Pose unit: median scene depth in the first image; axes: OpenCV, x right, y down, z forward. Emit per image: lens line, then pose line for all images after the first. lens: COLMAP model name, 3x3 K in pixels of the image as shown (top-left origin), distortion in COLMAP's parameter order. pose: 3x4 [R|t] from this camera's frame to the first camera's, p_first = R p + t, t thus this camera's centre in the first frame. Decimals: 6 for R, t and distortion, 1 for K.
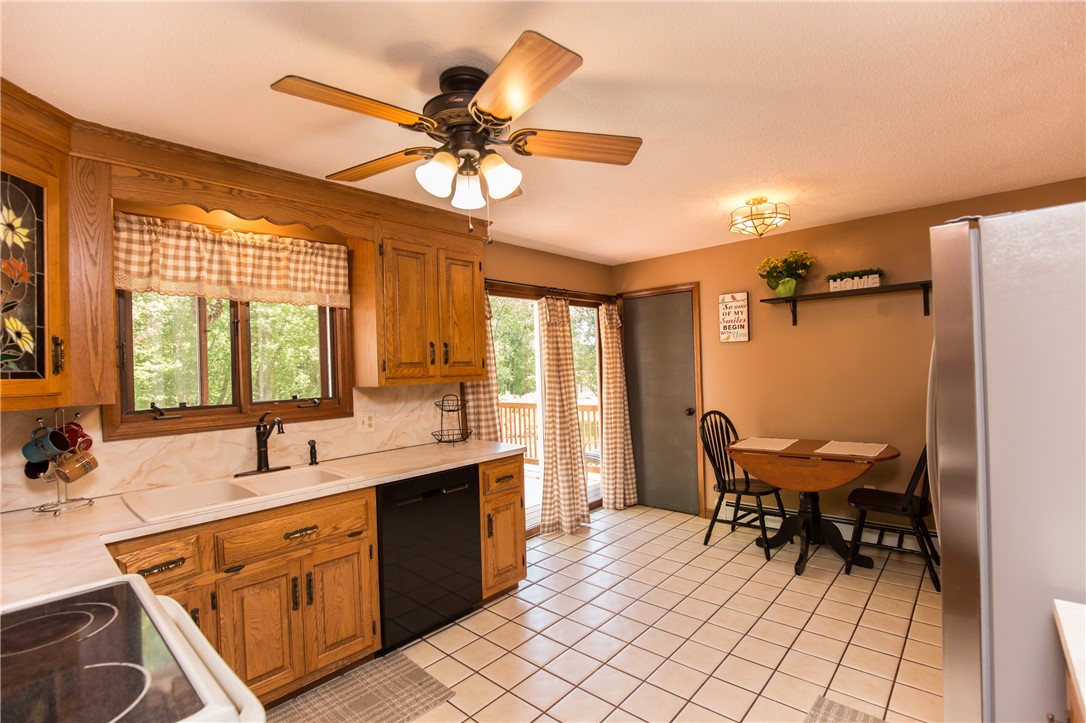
lens RADIAL K [[498.7, 0, 550.3], [0, 498.7, 362.0], [0, 0, 1]] dist [-0.036257, 0.006534]
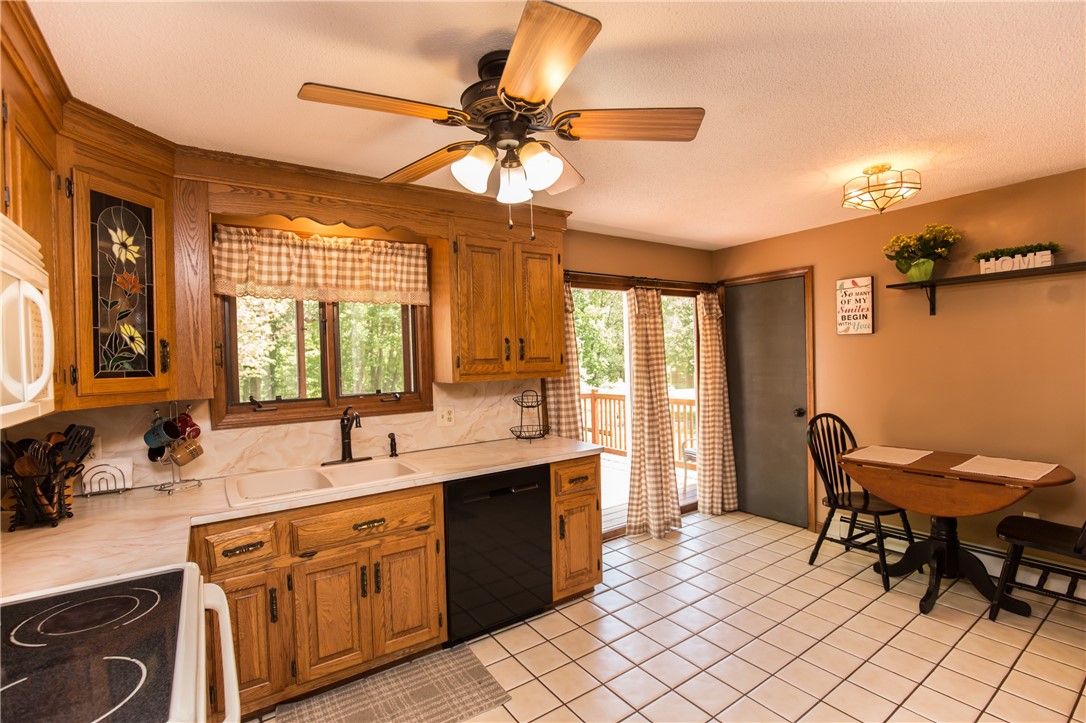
lens RADIAL K [[498.7, 0, 545.9], [0, 498.7, 362.5], [0, 0, 1]] dist [-0.036257, 0.006534]
pose [[0.971702, 0.009780, -0.236009, 0.079370], [-0.003307, 0.999608, 0.027808, -0.021227], [0.236189, -0.026241, 0.971353, 0.059188]]
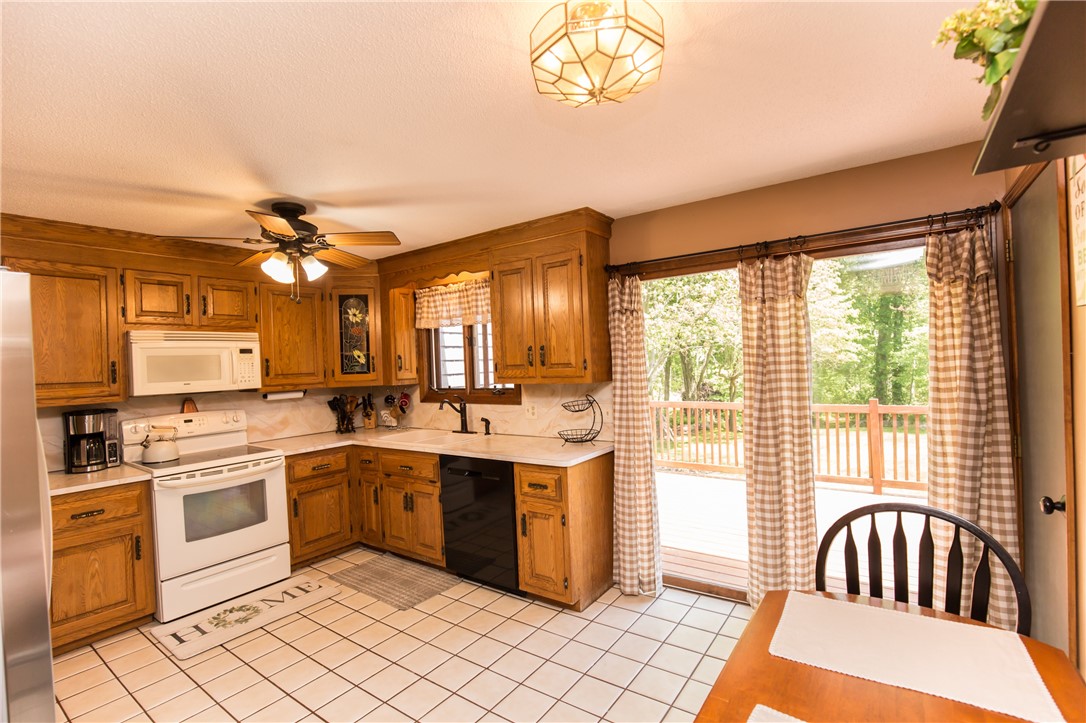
lens RADIAL K [[498.7, 0, 549.3], [0, 498.7, 364.4], [0, 0, 1]] dist [-0.036257, 0.006534]
pose [[0.106172, 0.036169, -0.993690, 0.956364], [0.043439, 0.998215, 0.040975, -0.047393], [0.993398, -0.047515, 0.104412, 1.022083]]
